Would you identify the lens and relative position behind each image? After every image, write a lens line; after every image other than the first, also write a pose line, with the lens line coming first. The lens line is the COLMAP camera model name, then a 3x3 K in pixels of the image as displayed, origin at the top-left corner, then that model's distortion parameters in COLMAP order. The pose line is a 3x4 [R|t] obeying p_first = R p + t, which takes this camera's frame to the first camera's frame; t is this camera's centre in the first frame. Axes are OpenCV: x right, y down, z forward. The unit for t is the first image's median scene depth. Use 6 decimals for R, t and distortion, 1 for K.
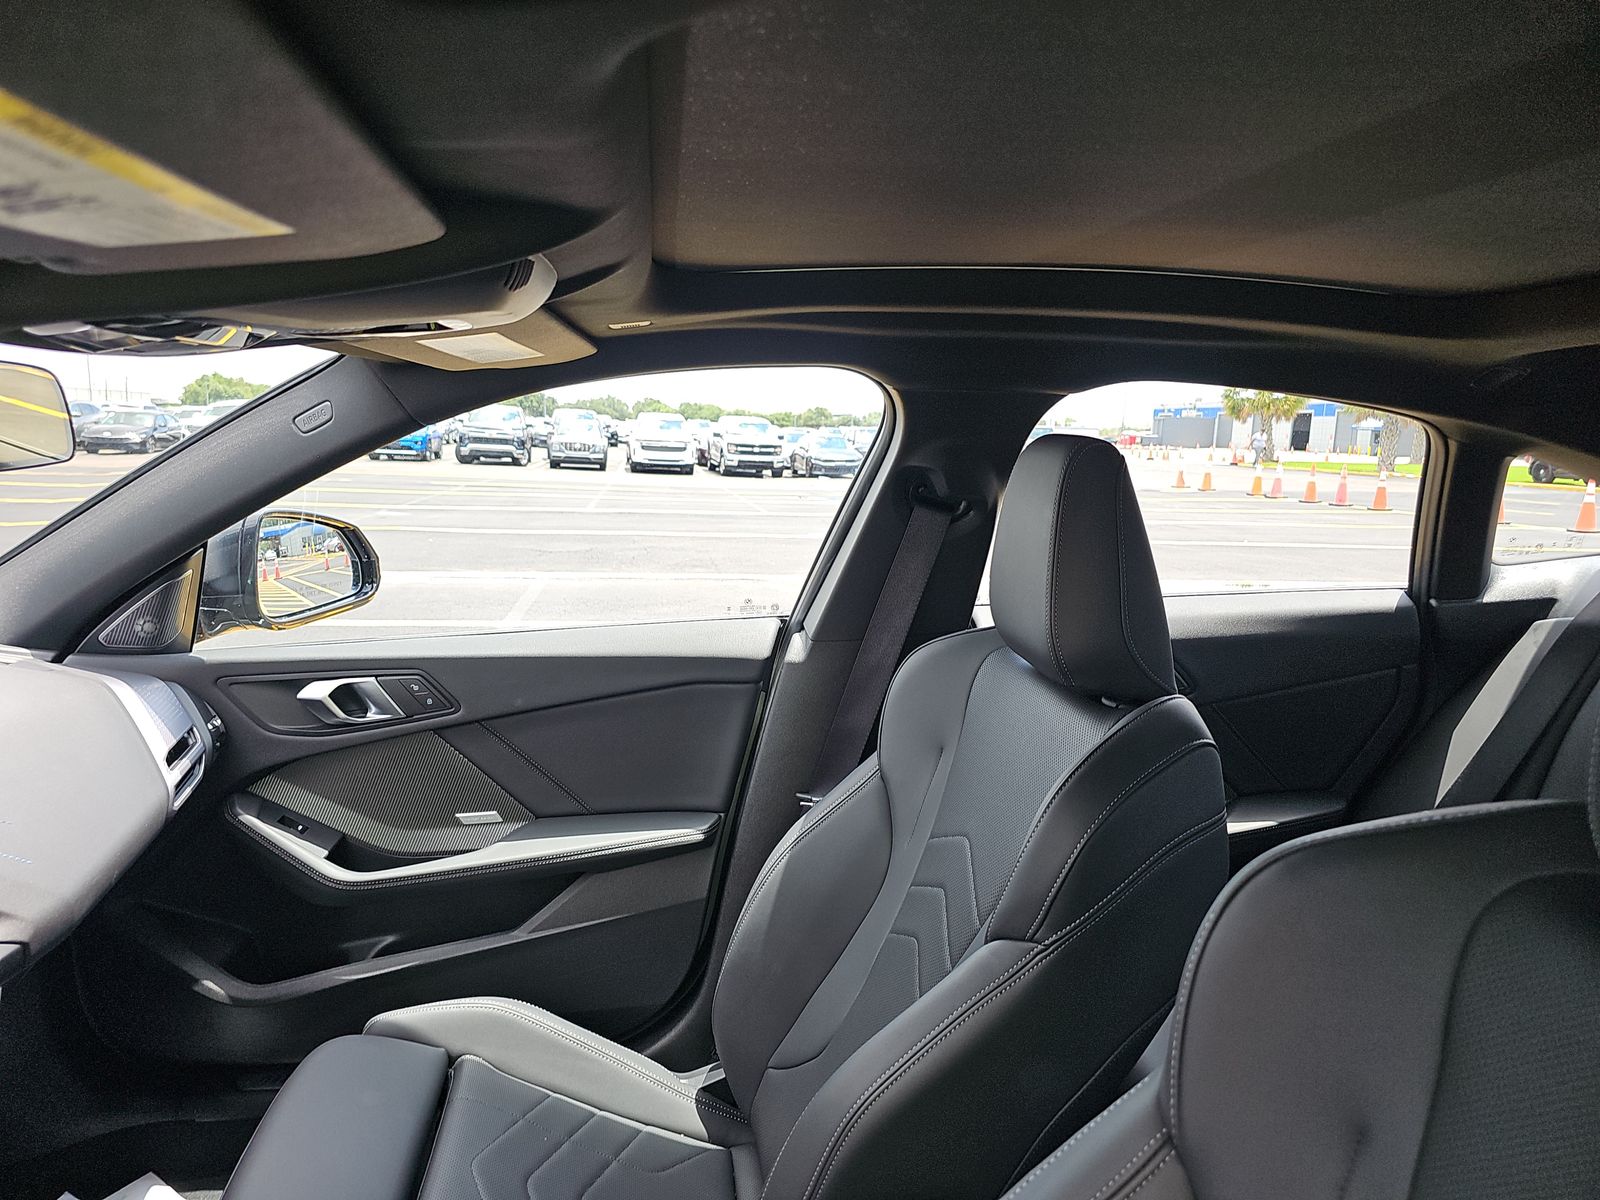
lens RADIAL K [[1056.6, 0, 791.8], [0, 1056.6, 624.1], [0, 0, 1]] dist [0.029156, -0.027348]
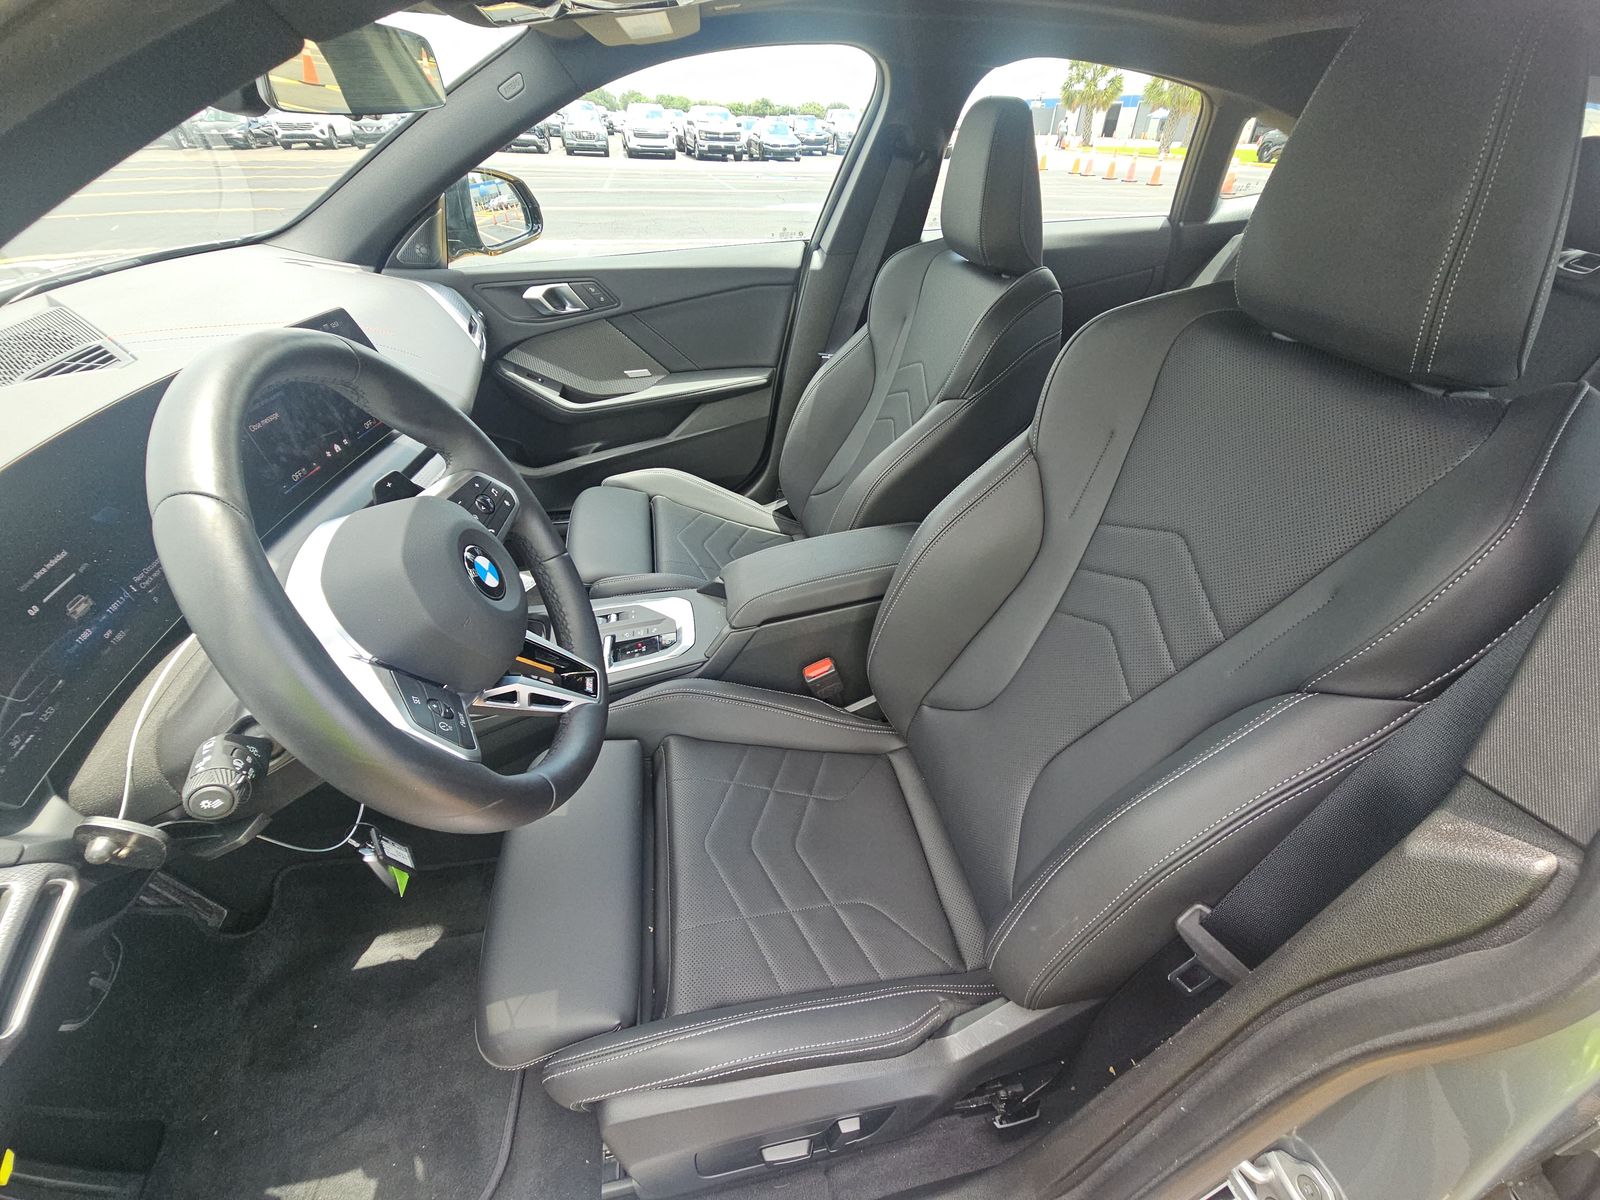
lens RADIAL K [[655.4, 0, 813.2], [0, 655.4, 612.5], [0, 0, 1]] dist [0.000647, -0.002928]
pose [[0.995692, -0.057770, 0.072527, -0.110881], [0.019400, 0.894673, 0.446299, 0.059841], [-0.090671, -0.442970, 0.891940, -0.181573]]
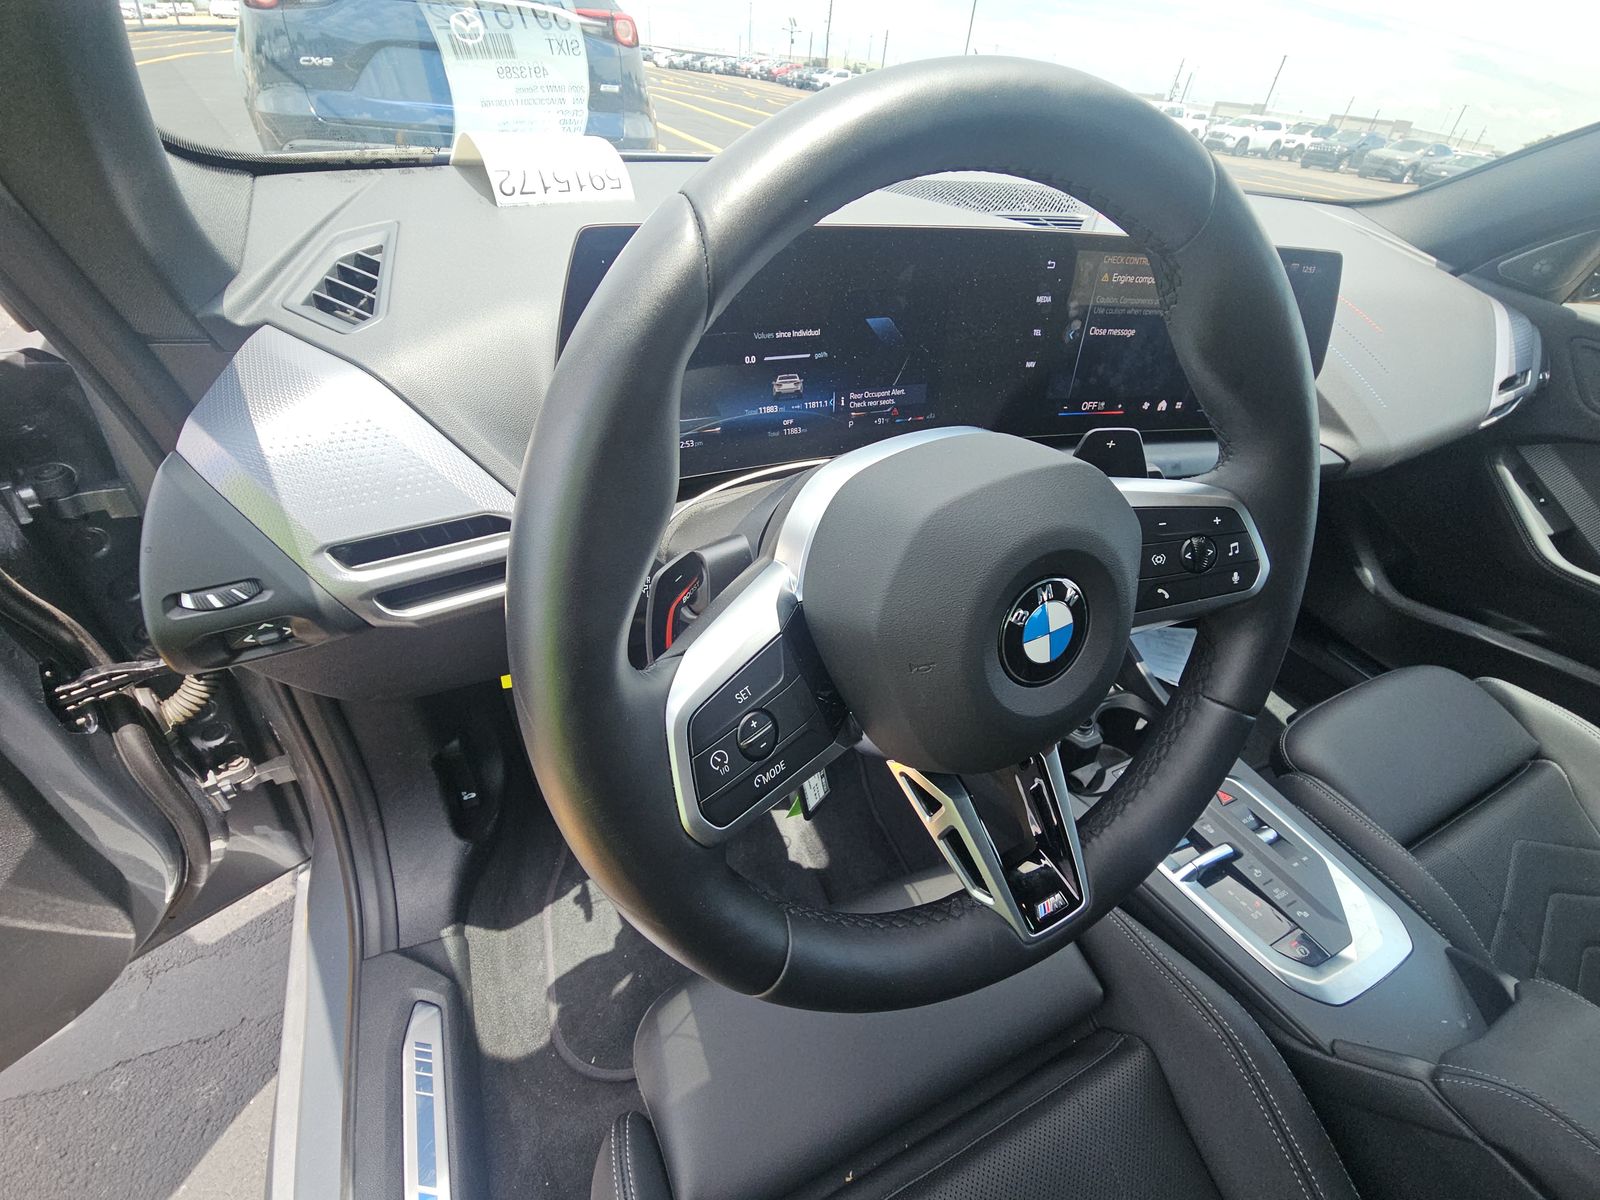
lens RADIAL K [[655.4, 0, 824.3], [0, 655.4, 606.0], [0, 0, 1]] dist [0.000647, -0.002928]
pose [[0.335145, 0.598217, -0.727884, -0.156924], [-0.264373, 0.801236, 0.536775, 0.113197], [0.904315, 0.012535, 0.426682, 0.053045]]
